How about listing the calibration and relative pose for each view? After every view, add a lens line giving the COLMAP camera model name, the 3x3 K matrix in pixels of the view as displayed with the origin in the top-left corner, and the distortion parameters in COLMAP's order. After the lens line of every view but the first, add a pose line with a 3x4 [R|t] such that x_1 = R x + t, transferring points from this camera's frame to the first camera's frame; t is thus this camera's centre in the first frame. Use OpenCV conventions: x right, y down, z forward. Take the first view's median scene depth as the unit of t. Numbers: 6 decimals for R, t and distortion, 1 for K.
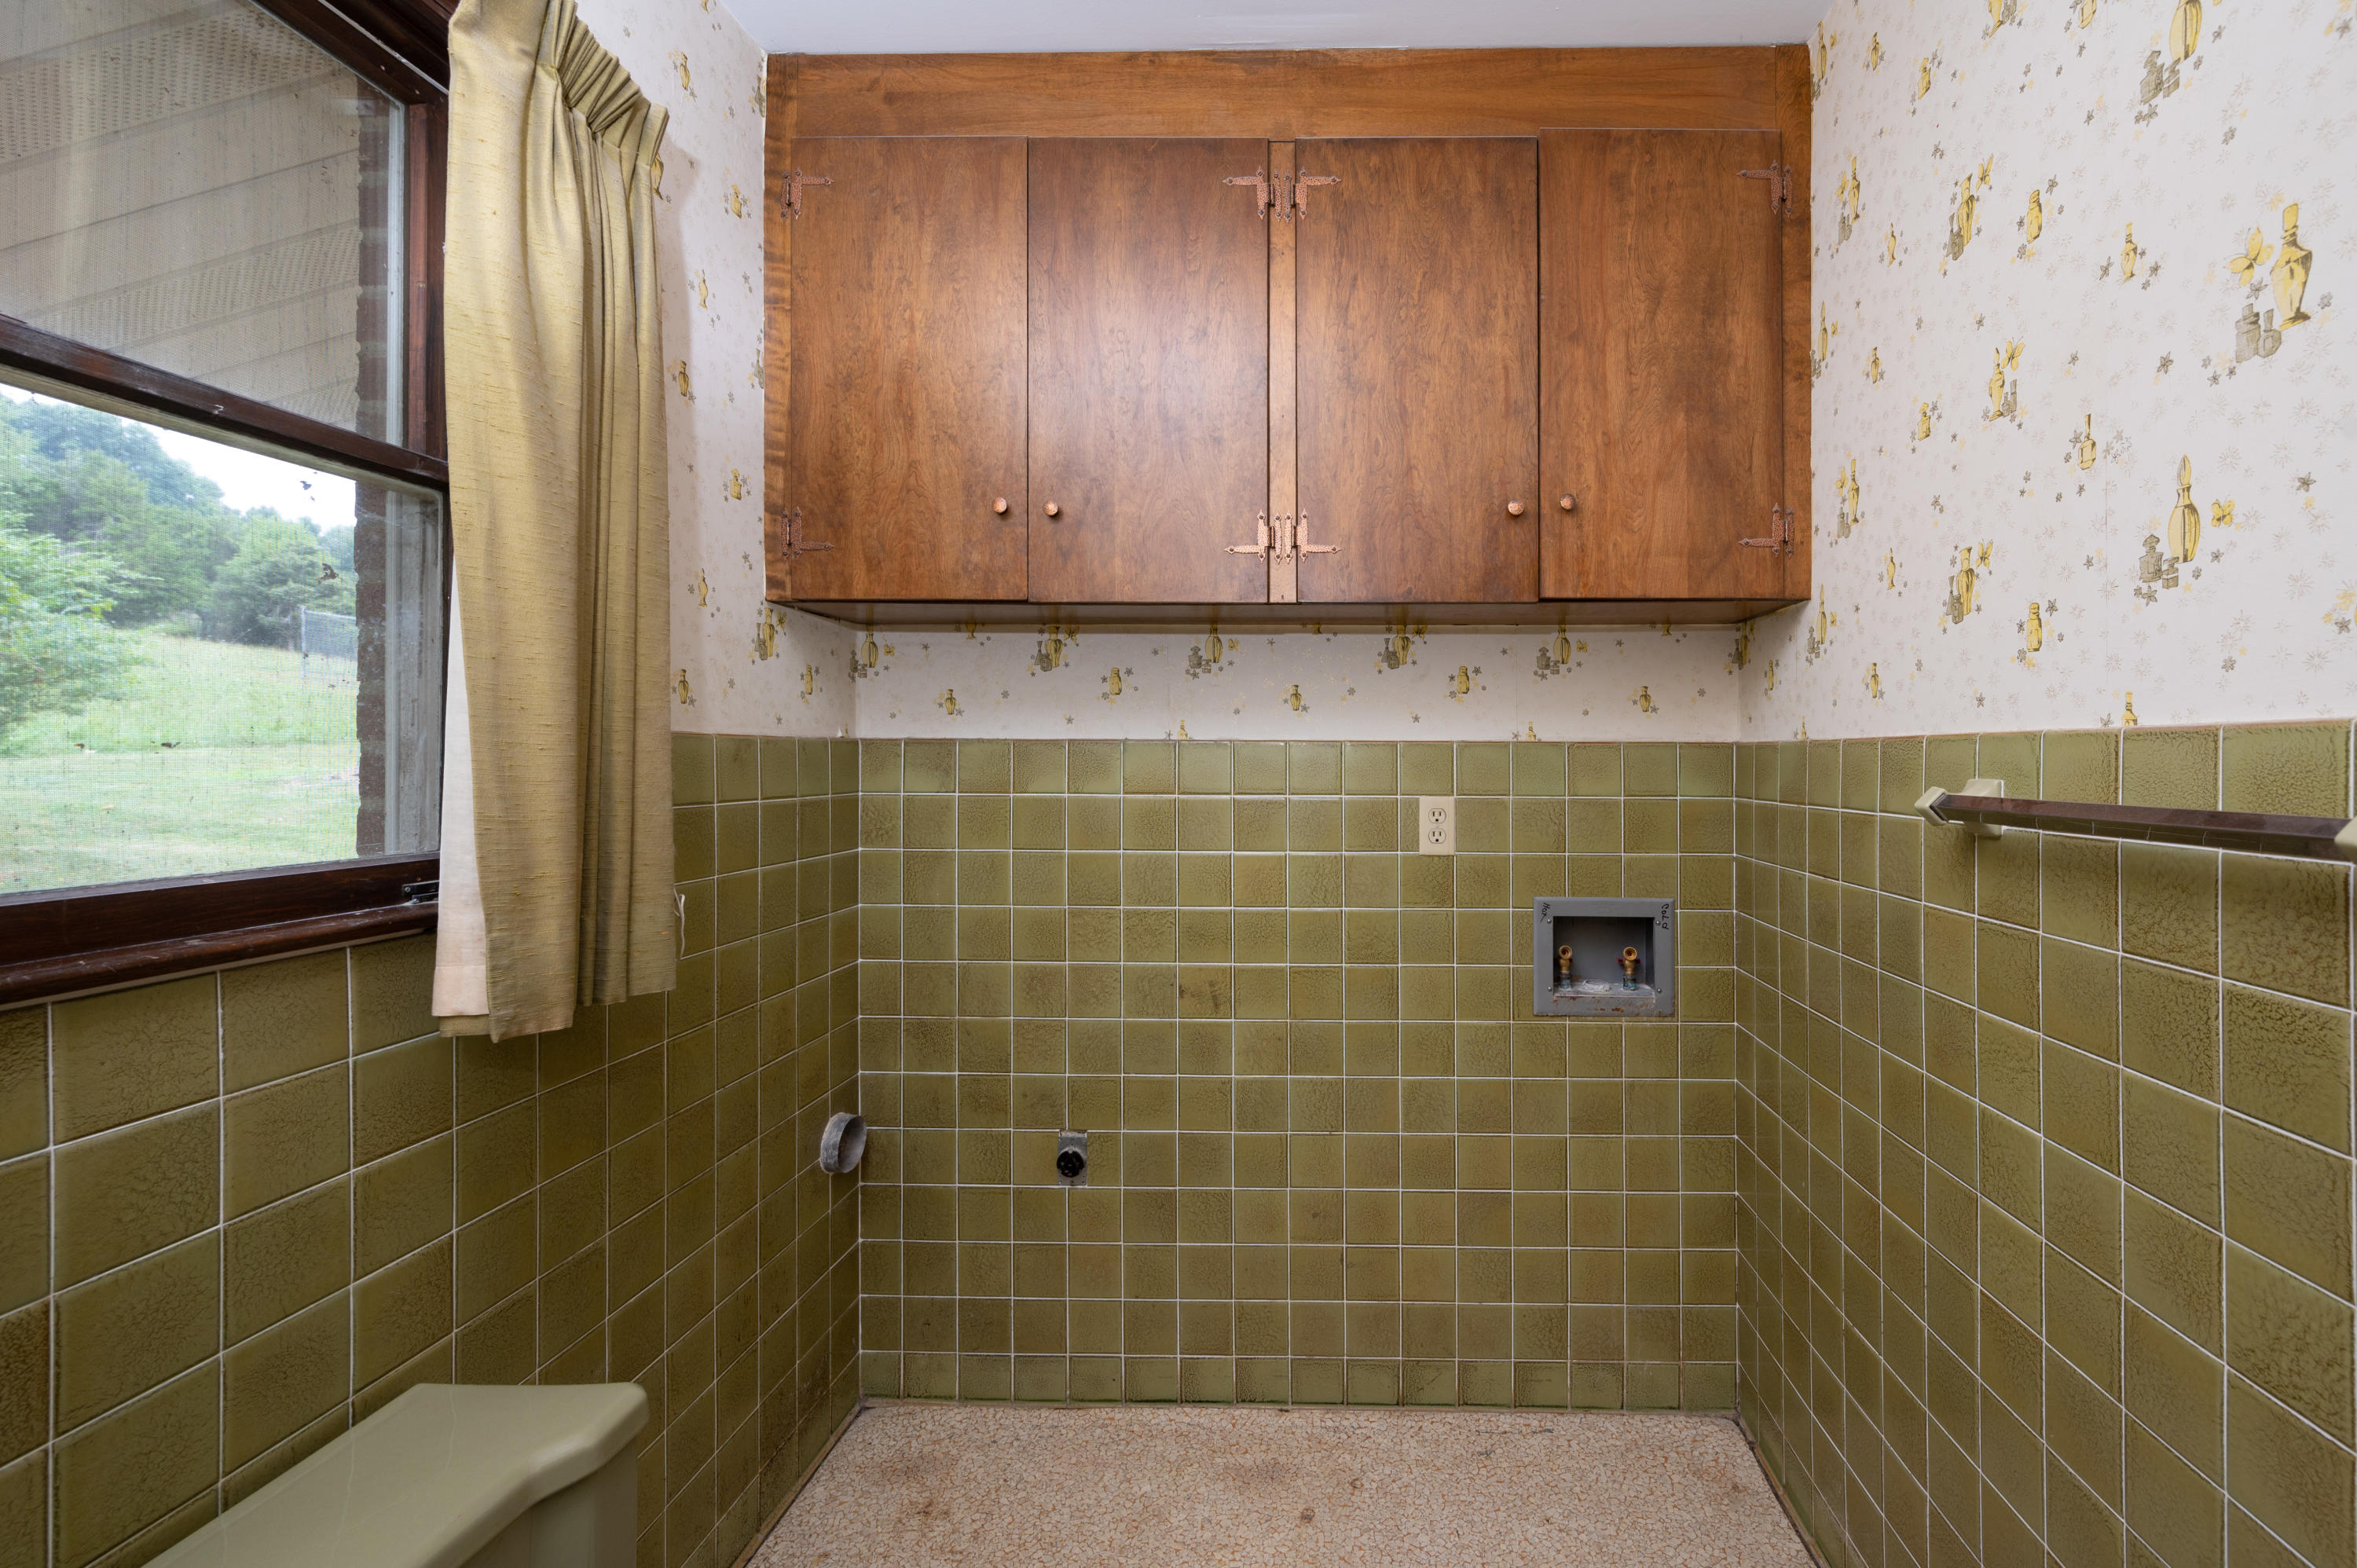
lens RADIAL K [[951.1, 0, 1180.3], [0, 951.1, 758.1], [0, 0, 1]] dist [-0.000227, 0.000098]
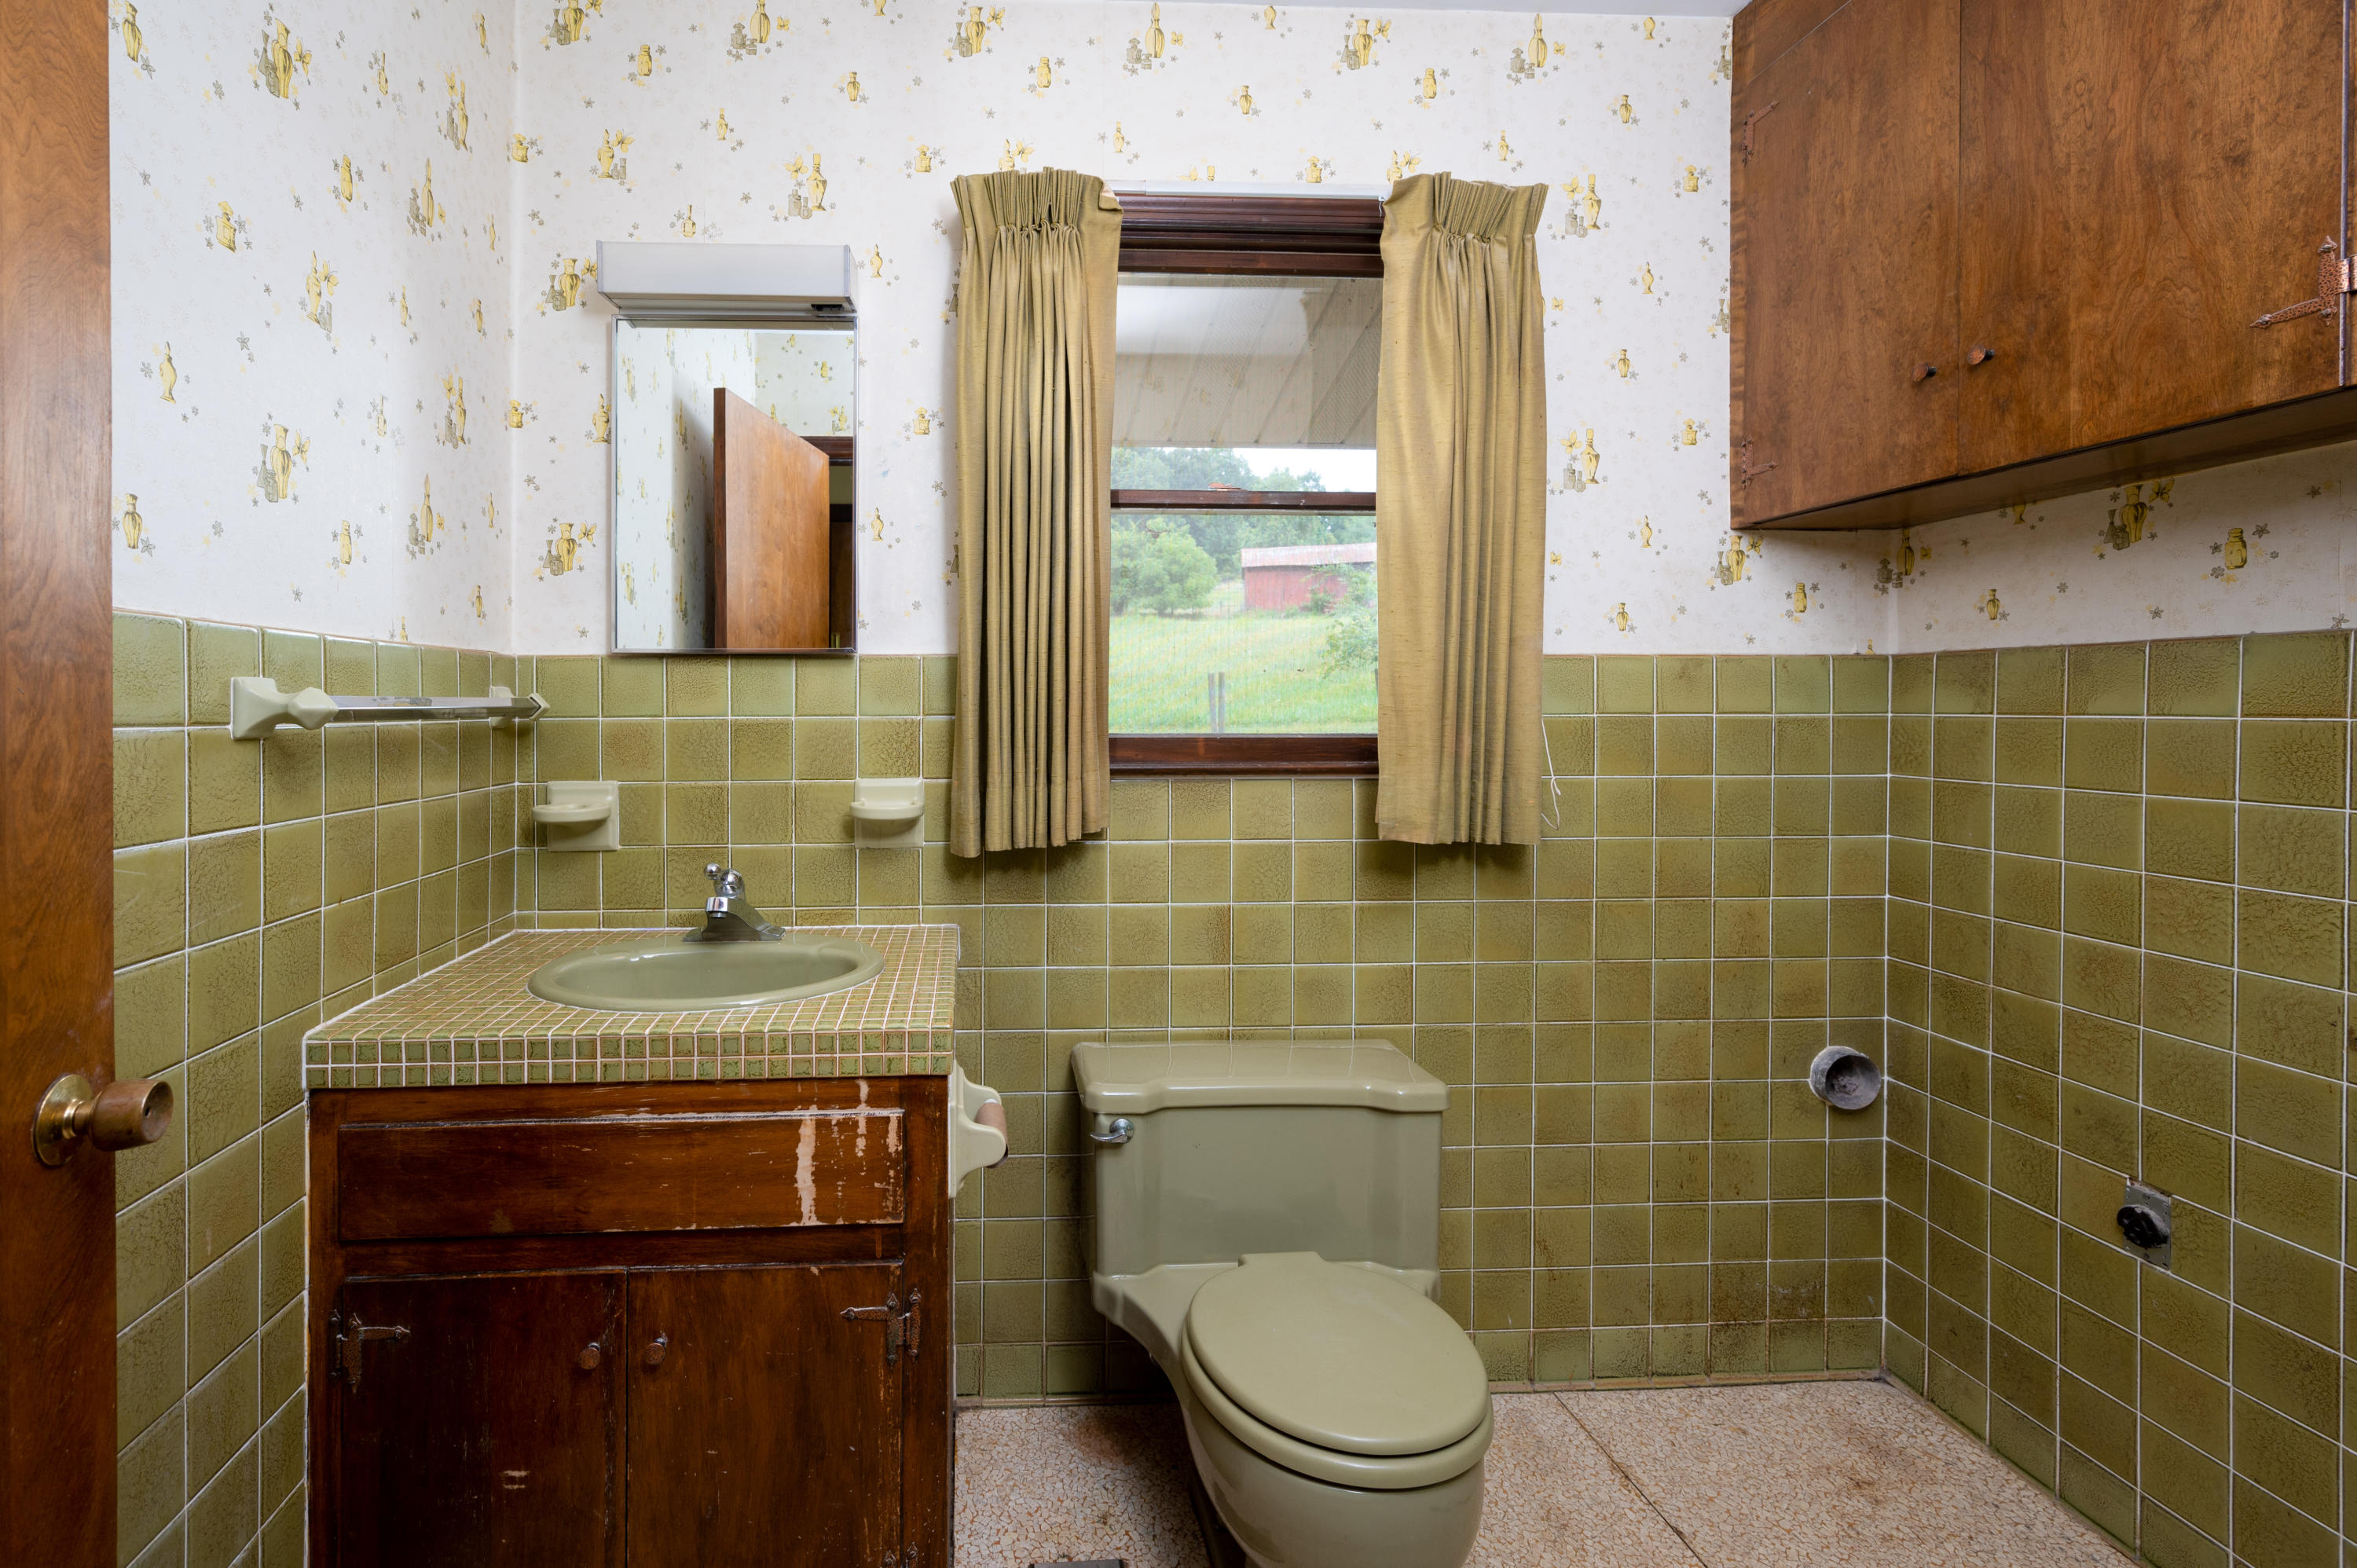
lens RADIAL K [[1012.5, 0, 1201.8], [0, 1012.5, 720.7], [0, 0, 1]] dist [-0.000842, -0.000152]
pose [[0.232602, 0.009473, -0.972526, 0.521933], [0.000173, 0.999952, 0.009782, 0.038286], [0.972572, -0.002444, 0.232590, 0.146384]]
